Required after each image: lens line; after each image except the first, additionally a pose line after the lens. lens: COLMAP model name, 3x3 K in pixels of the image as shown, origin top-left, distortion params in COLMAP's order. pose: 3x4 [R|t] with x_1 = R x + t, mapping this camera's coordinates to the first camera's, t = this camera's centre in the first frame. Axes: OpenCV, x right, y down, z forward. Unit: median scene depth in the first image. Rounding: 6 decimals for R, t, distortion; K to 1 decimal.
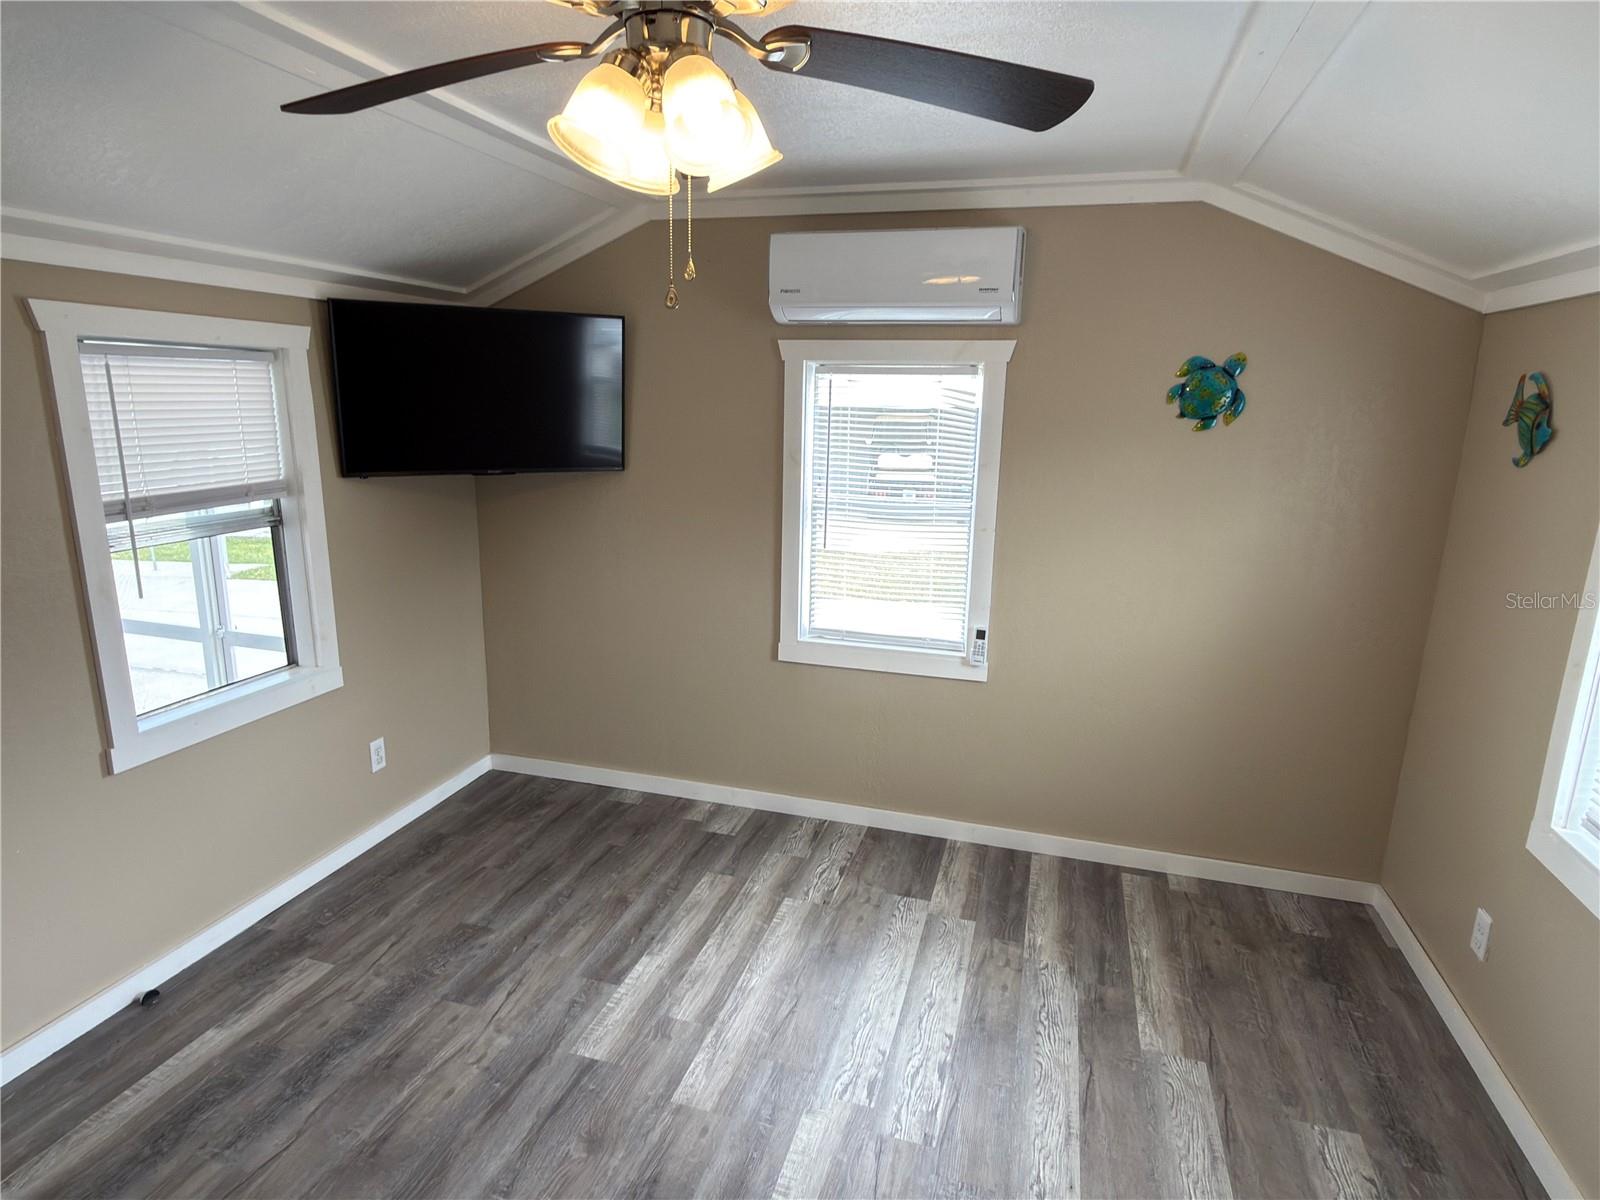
lens RADIAL K [[902.8, 0, 796.3], [0, 902.8, 603.0], [0, 0, 1]] dist [-0.001649, 0.002724]
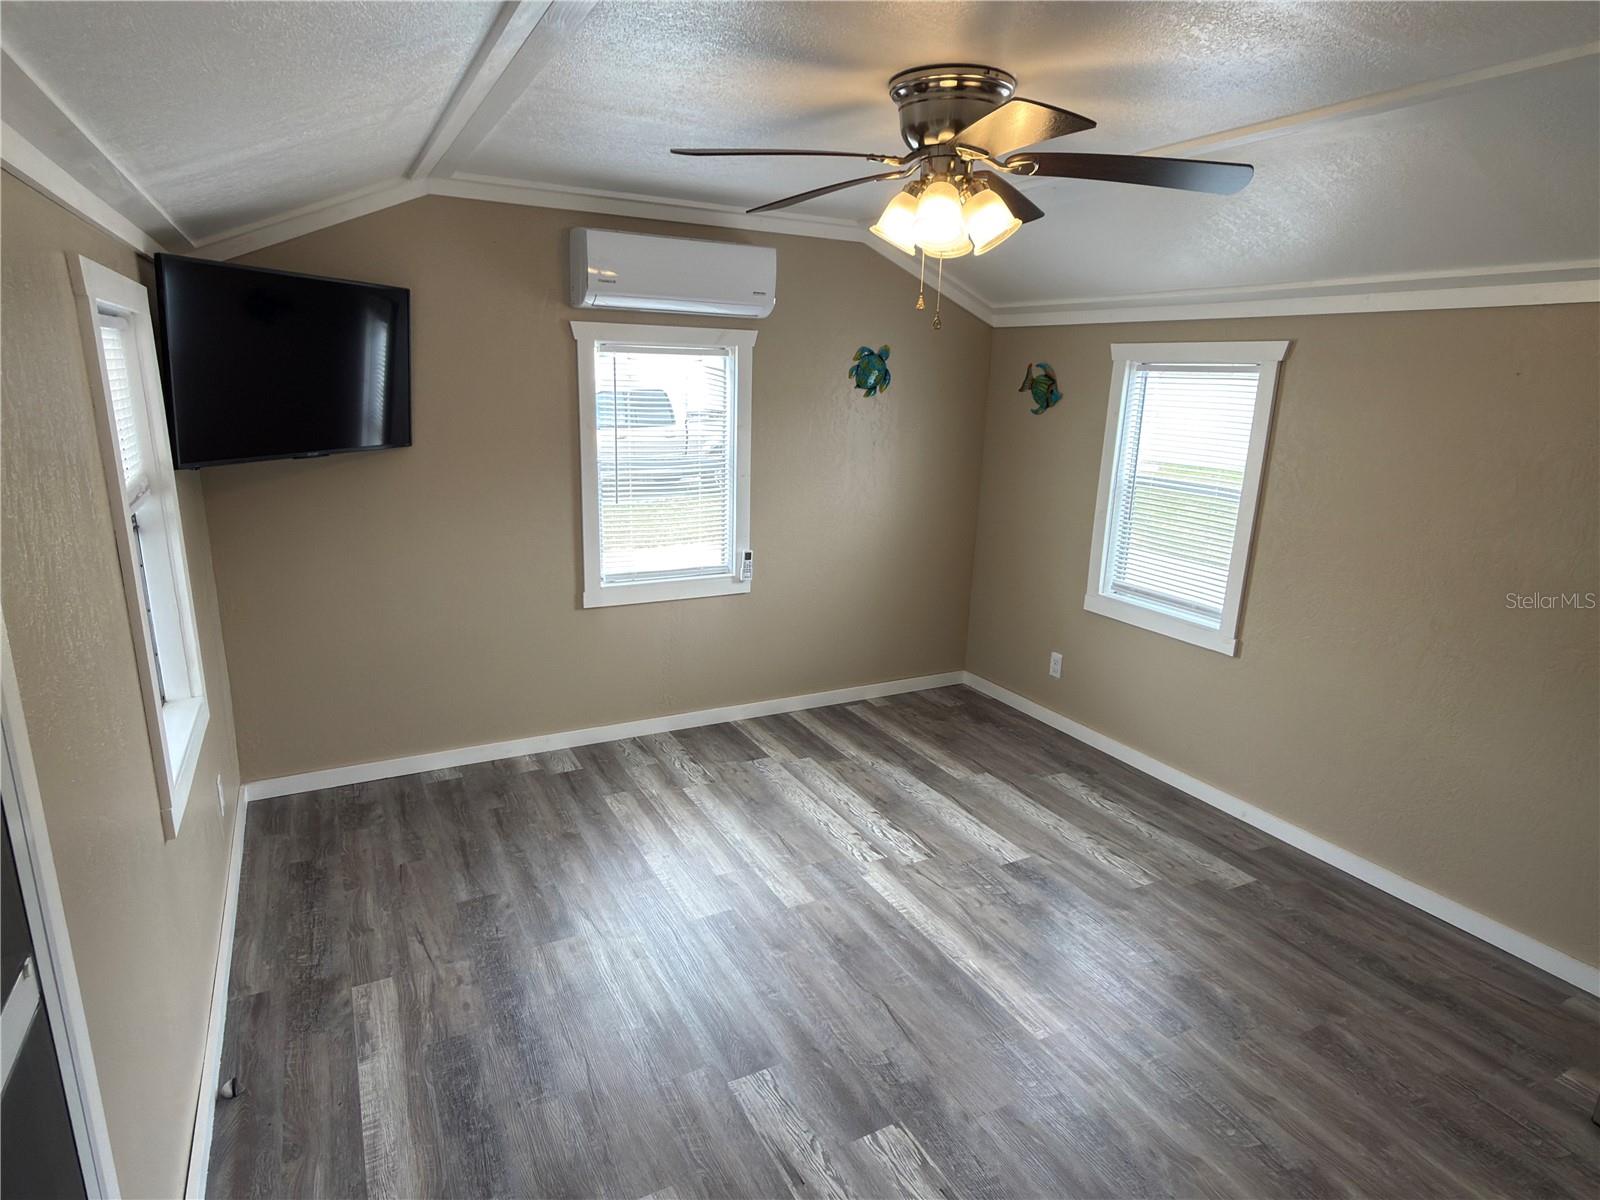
lens RADIAL K [[902.8, 0, 800.1], [0, 902.8, 601.2], [0, 0, 1]] dist [-0.001649, 0.002724]
pose [[0.711371, -0.170582, 0.681801, -0.767904], [0.144623, 0.984866, 0.095512, -0.017326], [-0.687776, 0.030659, 0.725275, 0.001805]]
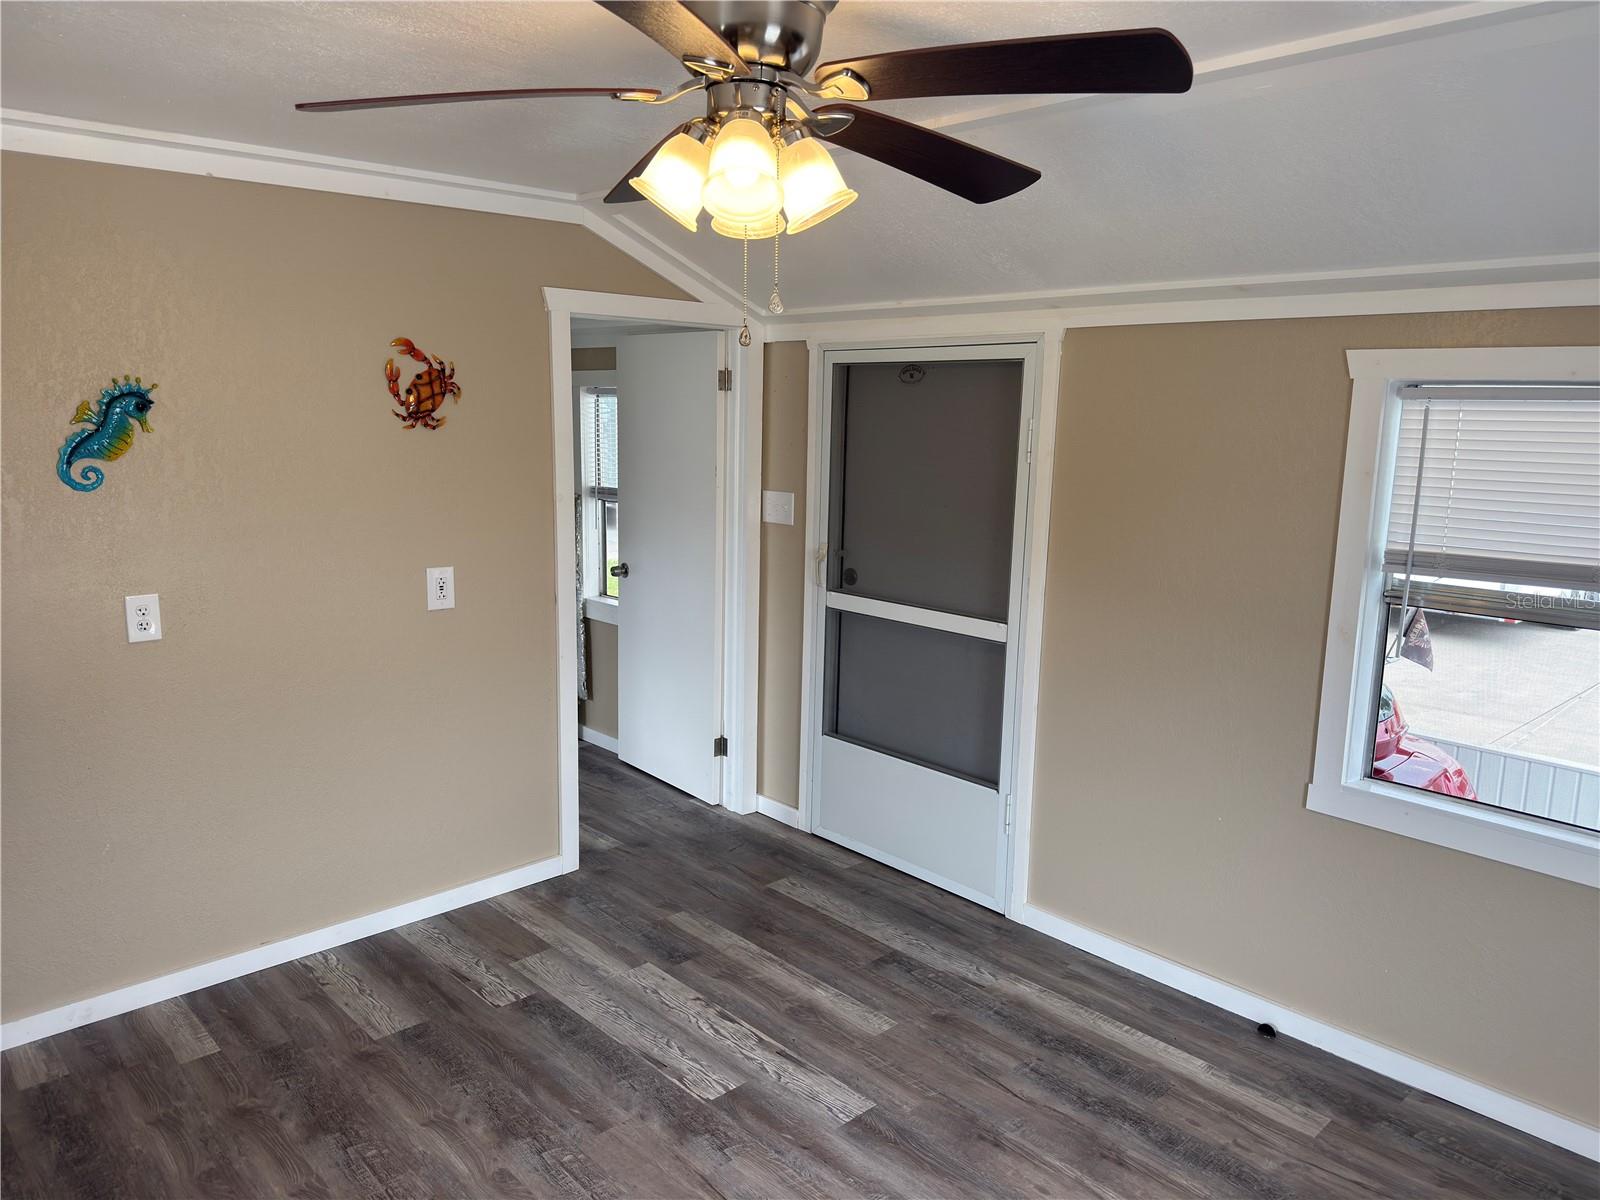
lens RADIAL K [[1132.9, 0, 794.4], [0, 1132.9, 587.4], [0, 0, 1]] dist [0.026225, -0.032619]
pose [[-0.501980, 0.113826, -0.857356, 0.521937], [-0.222102, 0.941092, 0.254984, -0.210185], [0.835875, 0.318417, -0.447129, 0.889073]]
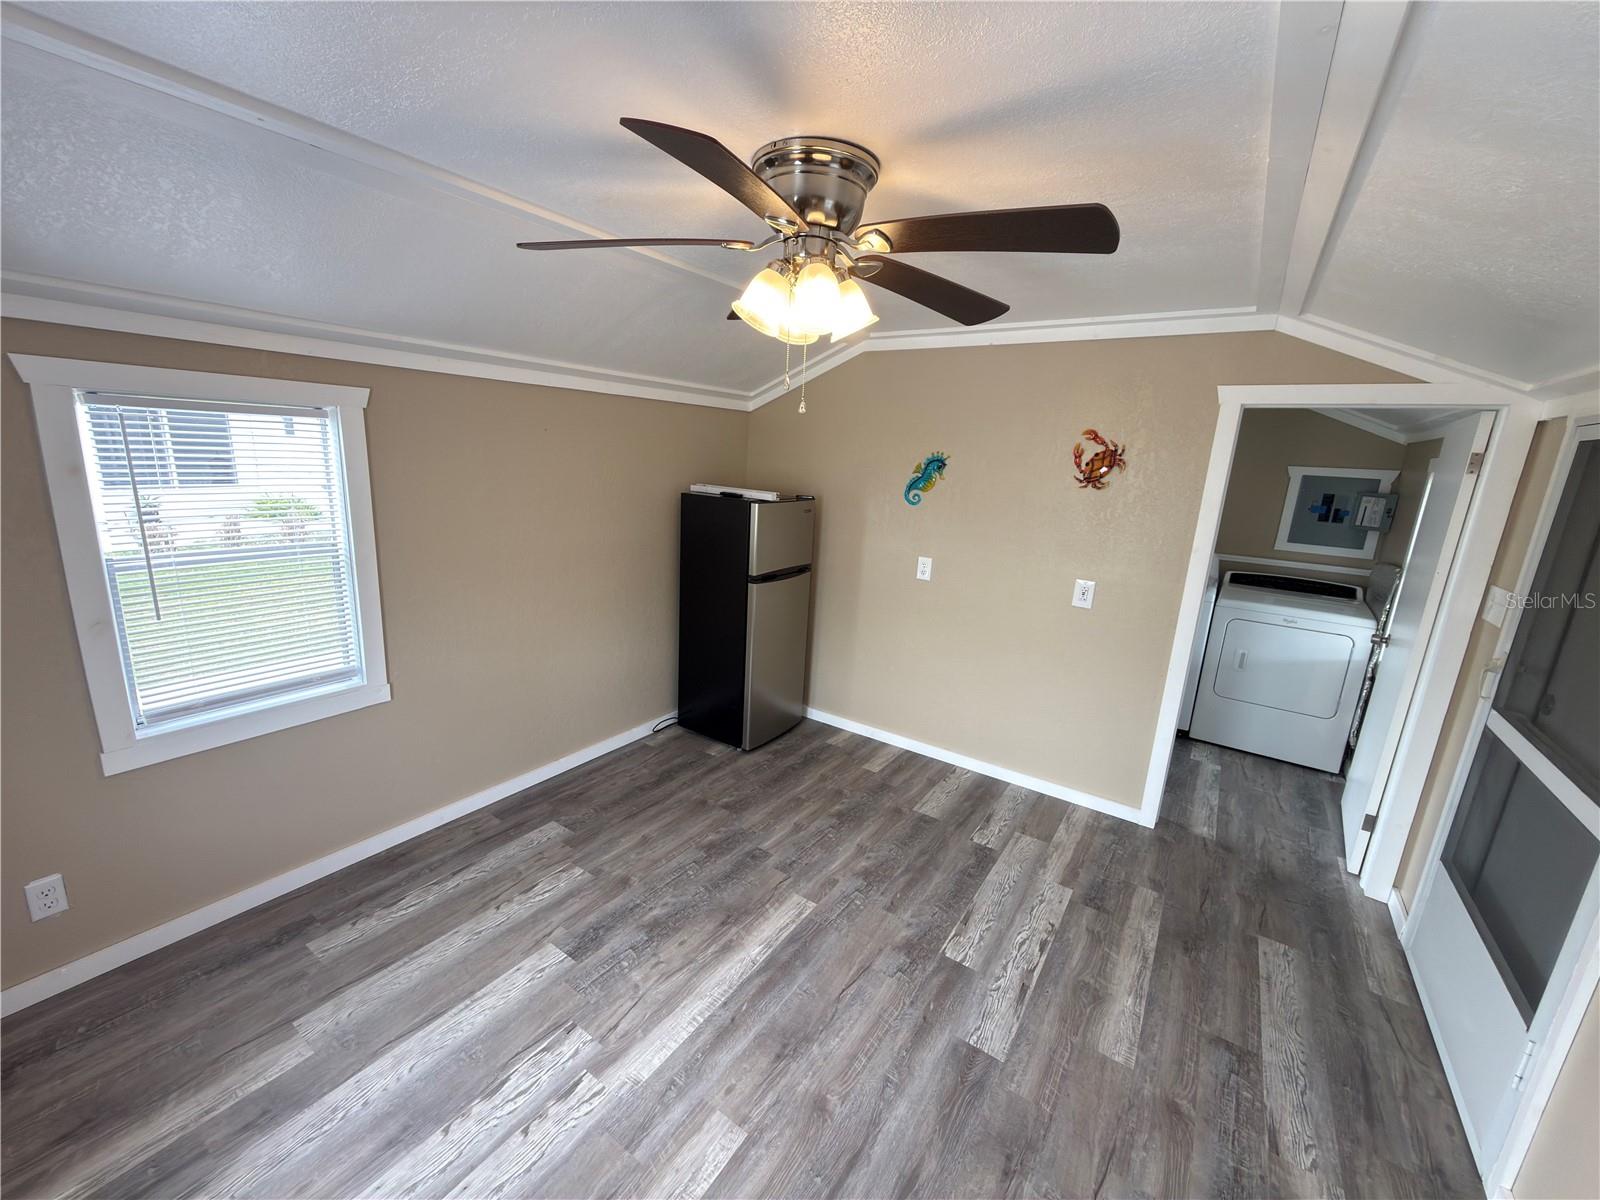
lens RADIAL K [[639.4, 0, 800.6], [0, 639.4, 595.6], [0, 0, 1]] dist [0.003723, -0.000854]
pose [[-0.950834, -0.133638, 0.279383, -0.258284], [0.000675, 0.901213, 0.433375, -0.272335], [-0.309699, 0.412257, -0.856814, 1.088208]]
